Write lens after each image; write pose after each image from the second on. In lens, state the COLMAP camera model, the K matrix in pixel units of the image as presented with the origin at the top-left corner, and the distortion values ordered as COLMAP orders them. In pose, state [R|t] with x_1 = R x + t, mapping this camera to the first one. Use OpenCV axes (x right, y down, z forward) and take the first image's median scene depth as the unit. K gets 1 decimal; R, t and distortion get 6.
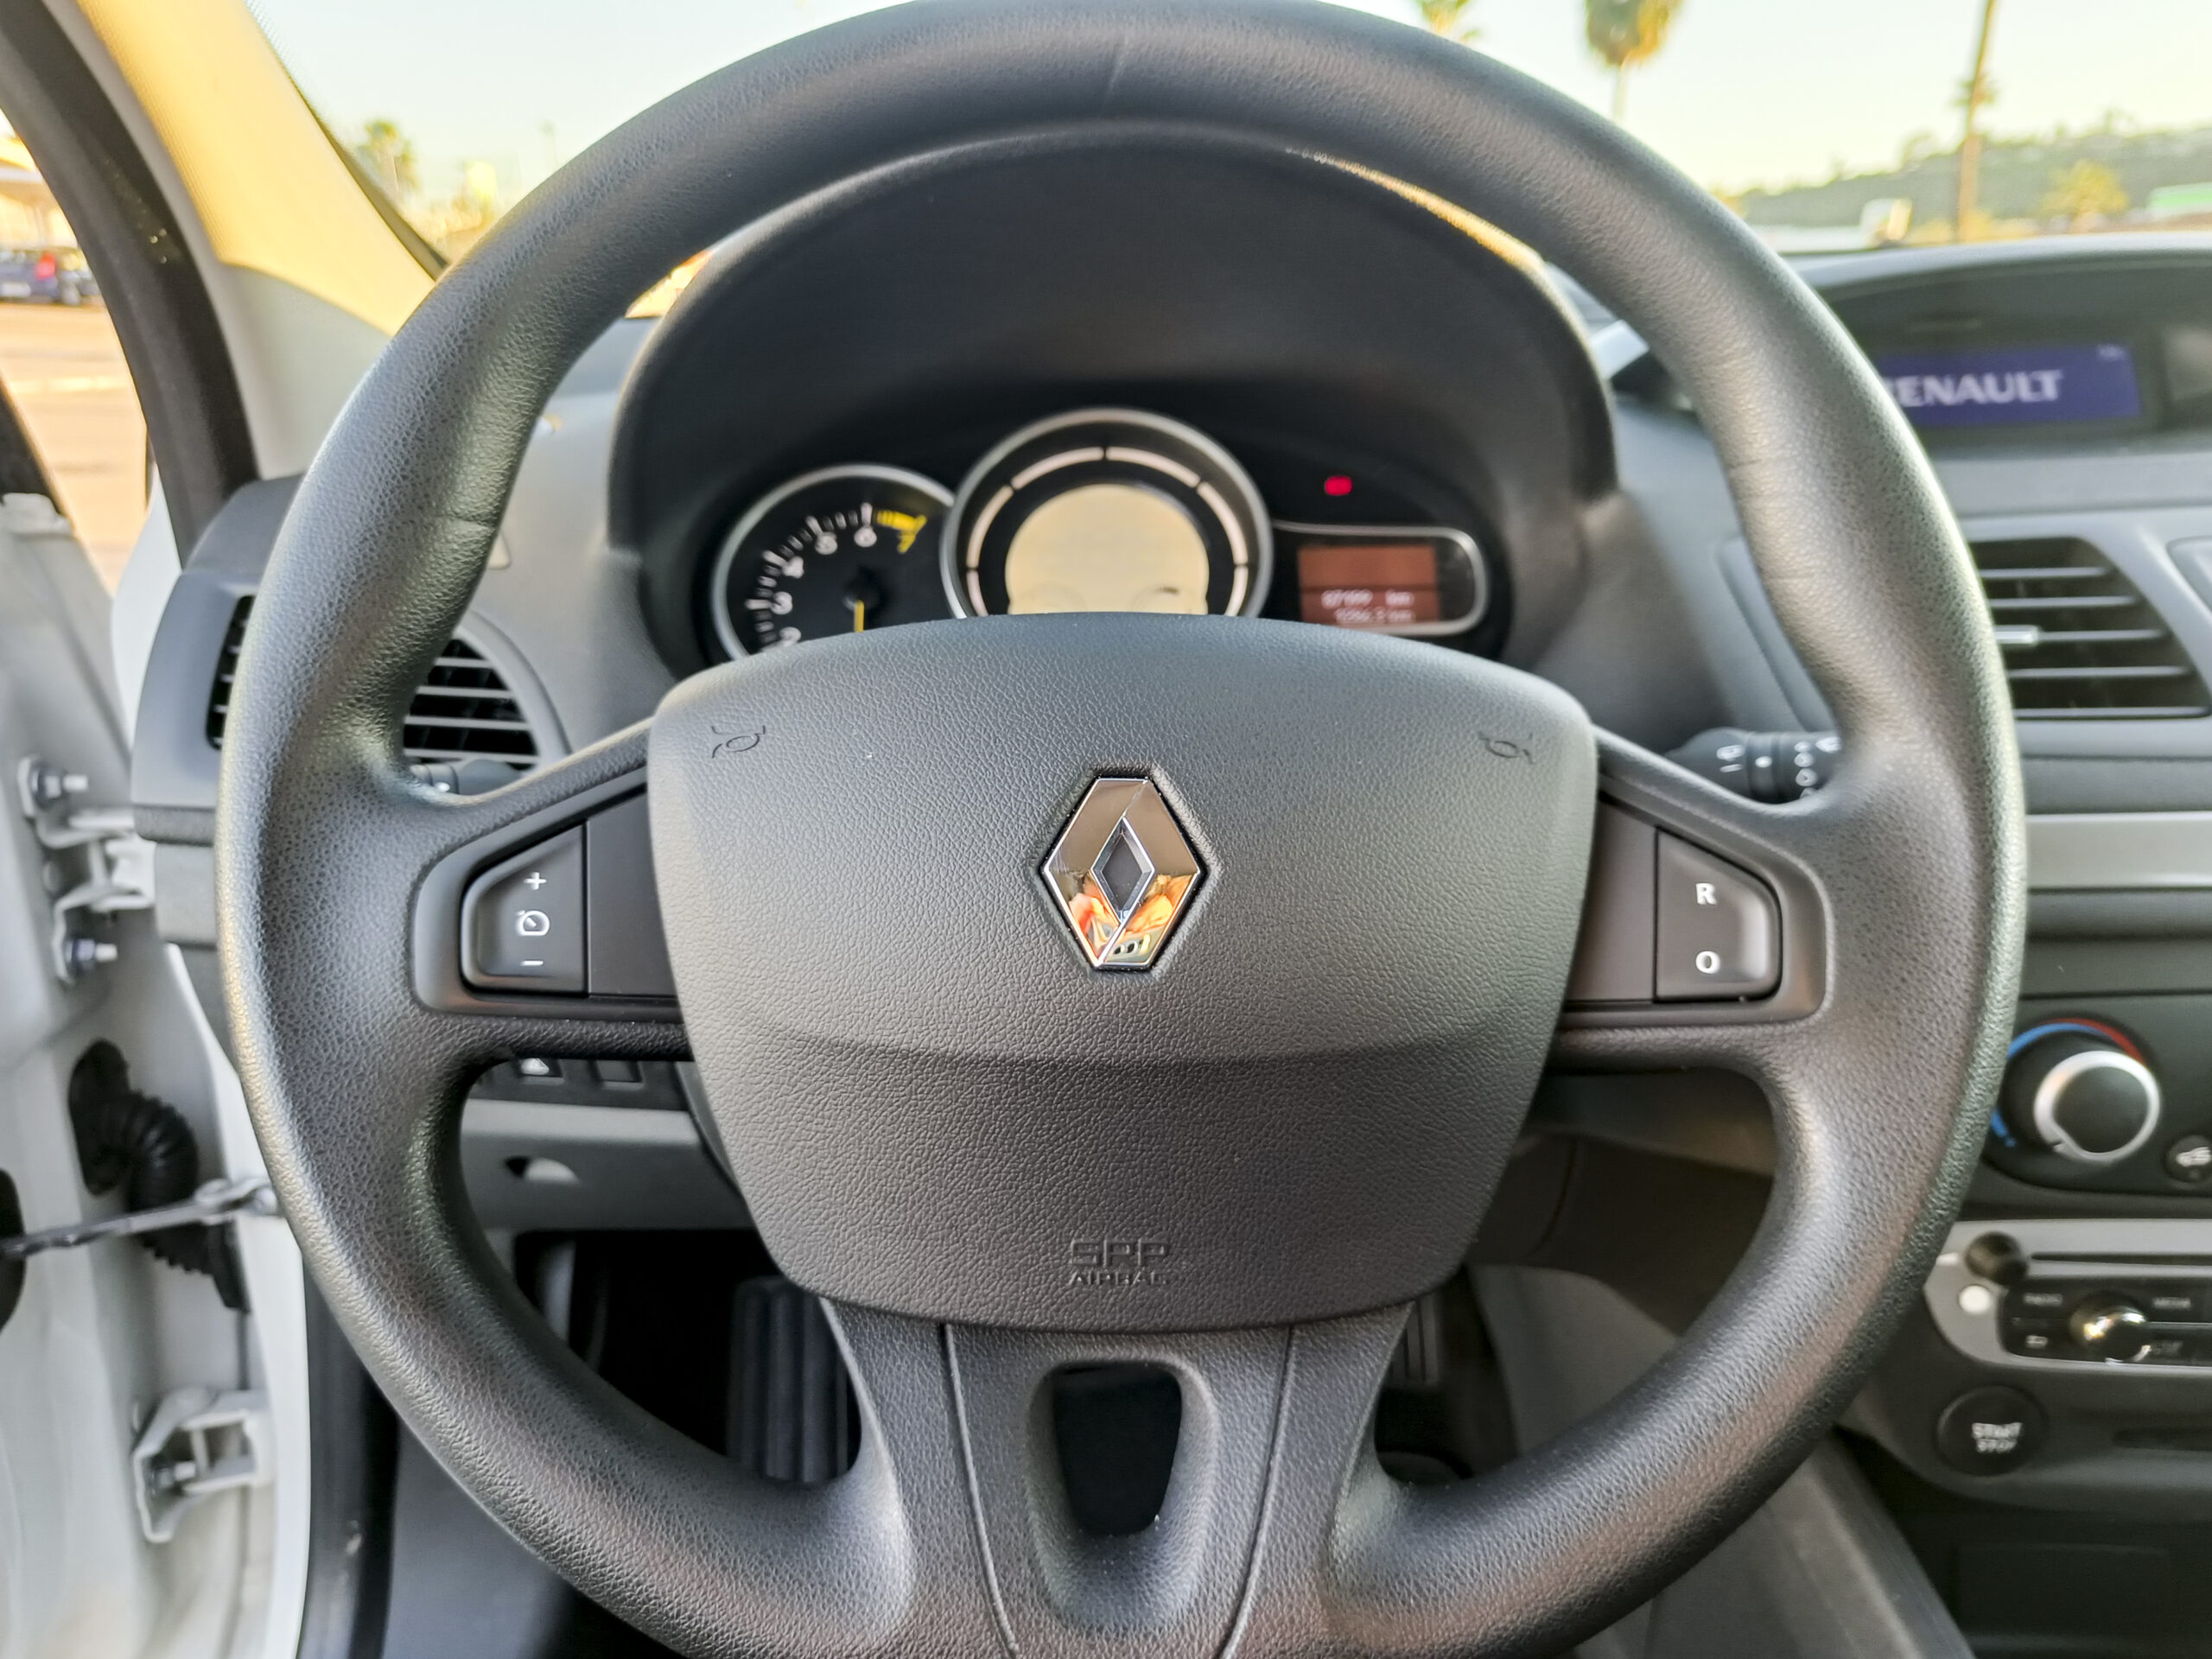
lens RADIAL K [[1532.4, 0, 1106.0], [0, 1532.4, 829.5], [0, 0, 1]] dist [0.084128, 0.000987]
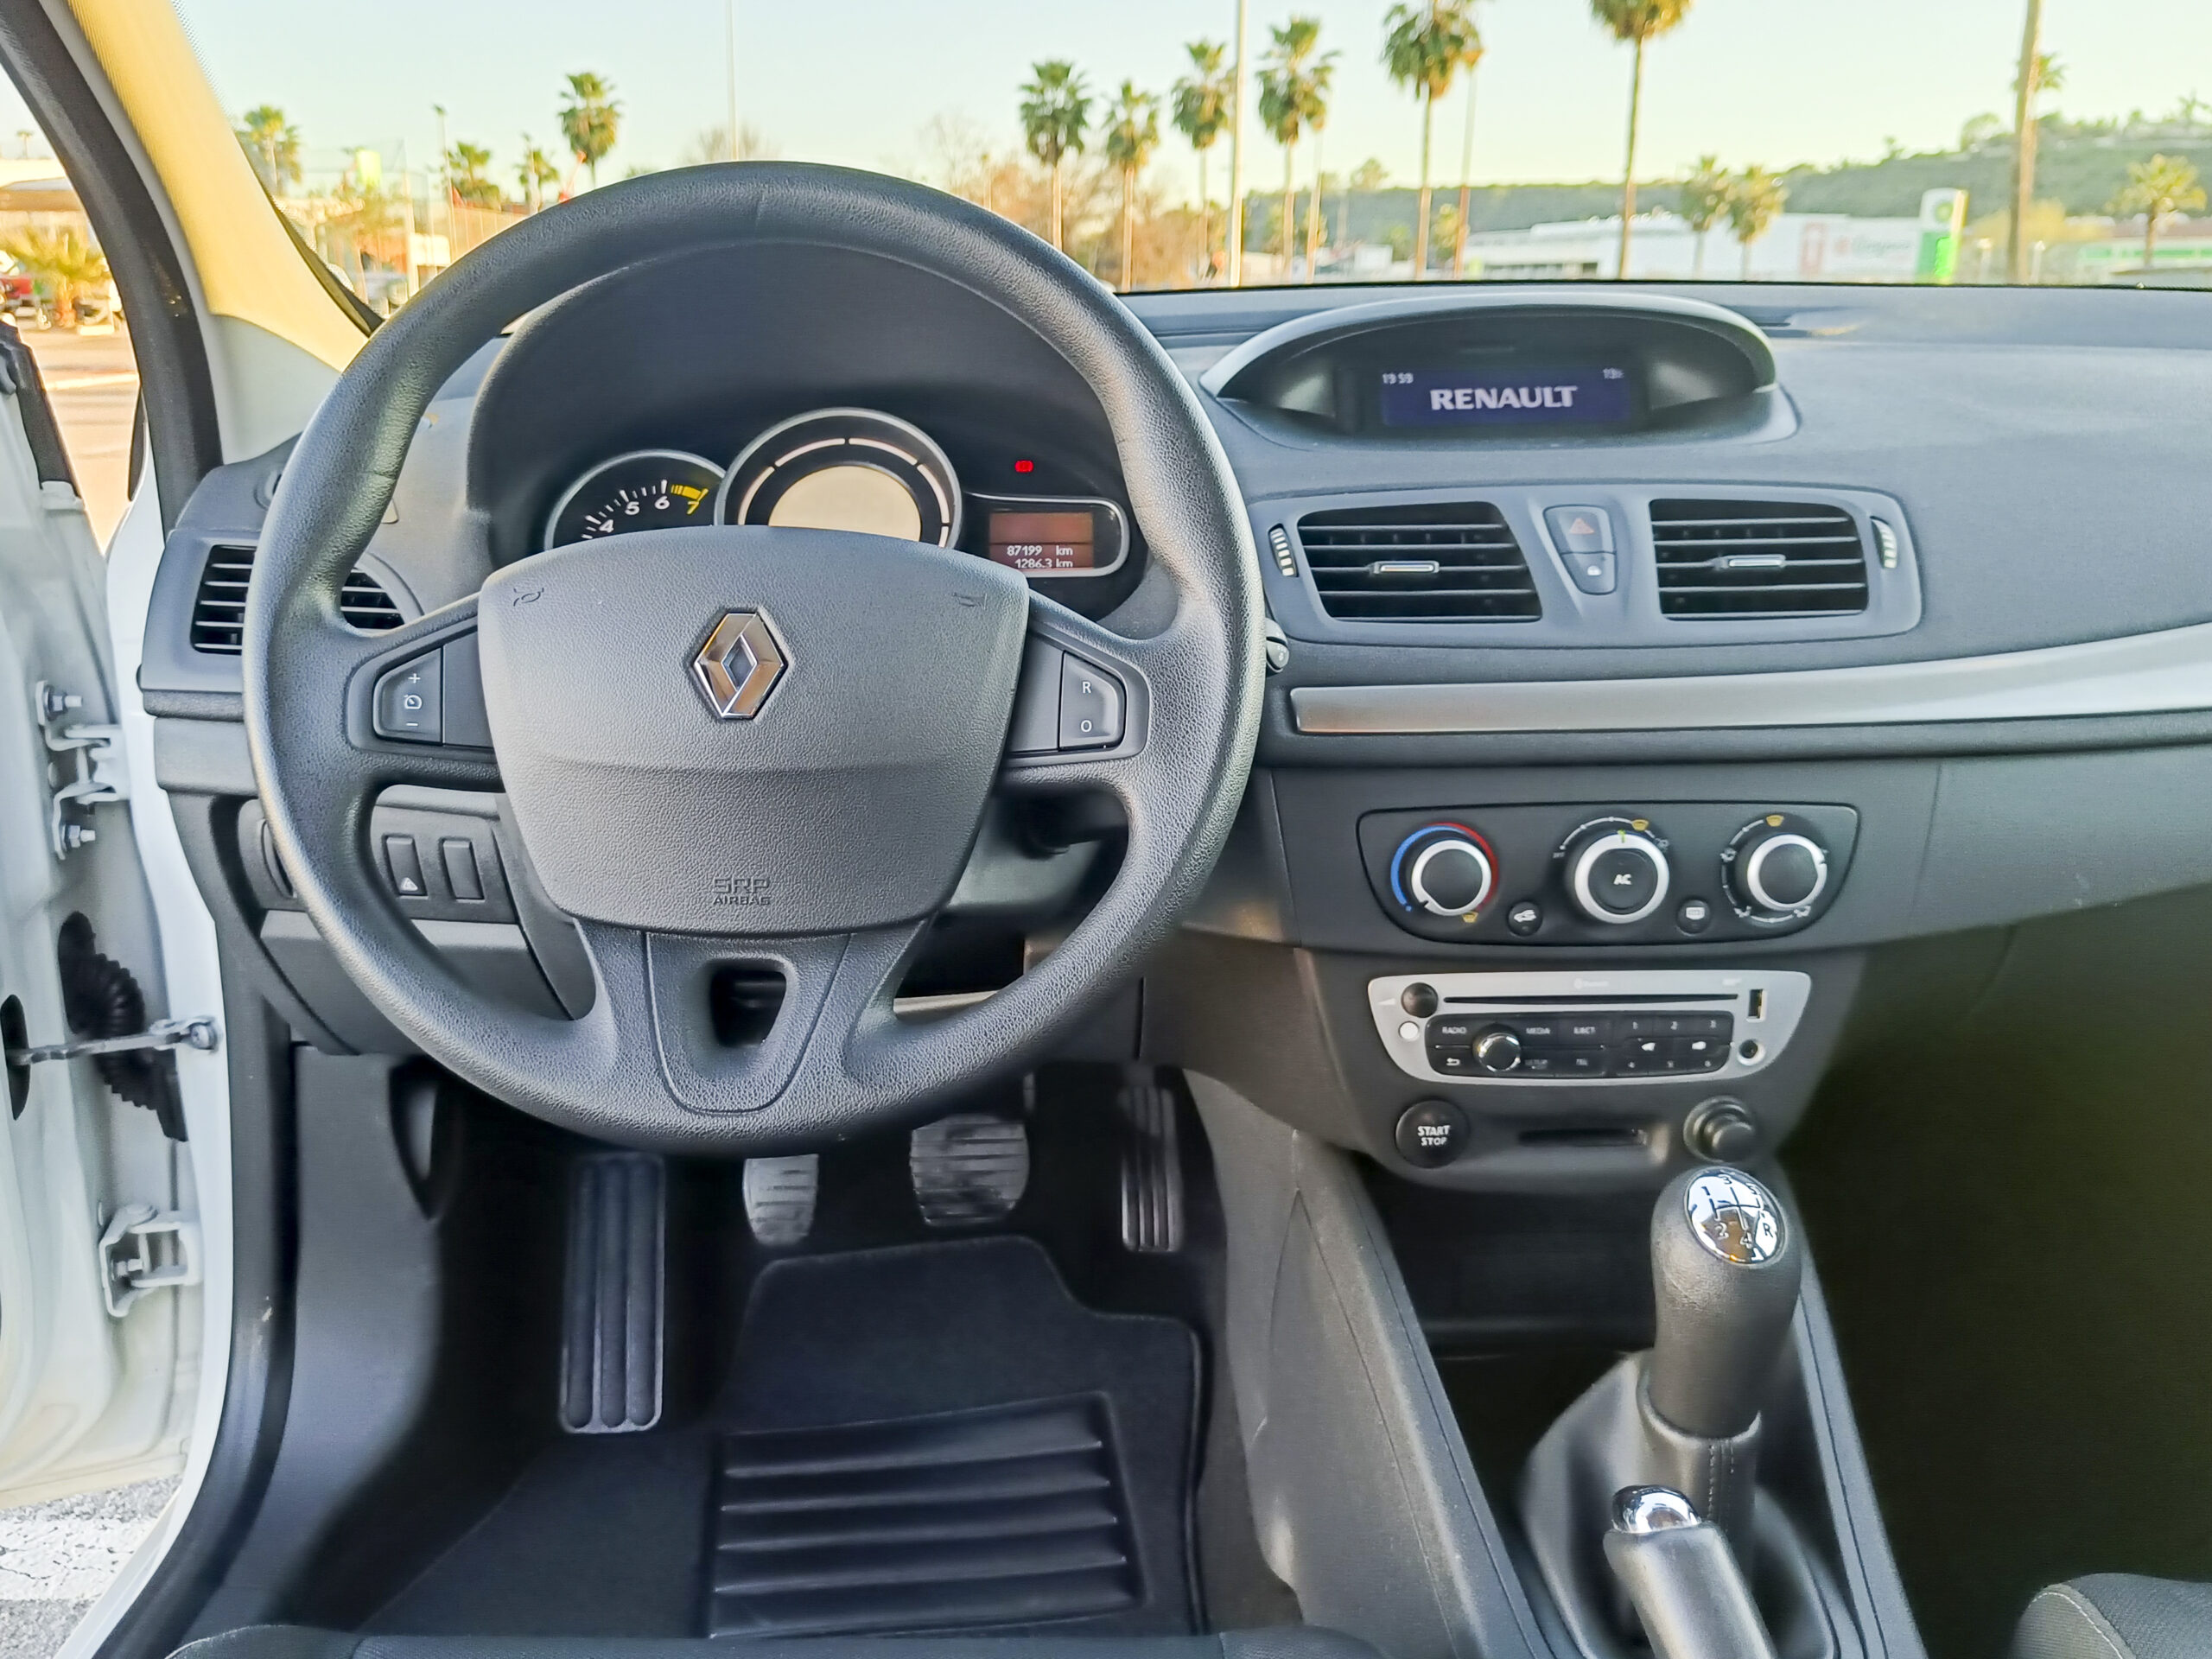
lens RADIAL K [[1788.2, 0, 983.4], [0, 1788.2, 833.7], [0, 0, 1]] dist [0.026407, -0.056529]
pose [[0.999184, 0.007807, -0.039616, 0.183769], [-0.009055, 0.999465, -0.031419, 0.139322], [0.039349, 0.031752, 0.998721, -0.512389]]
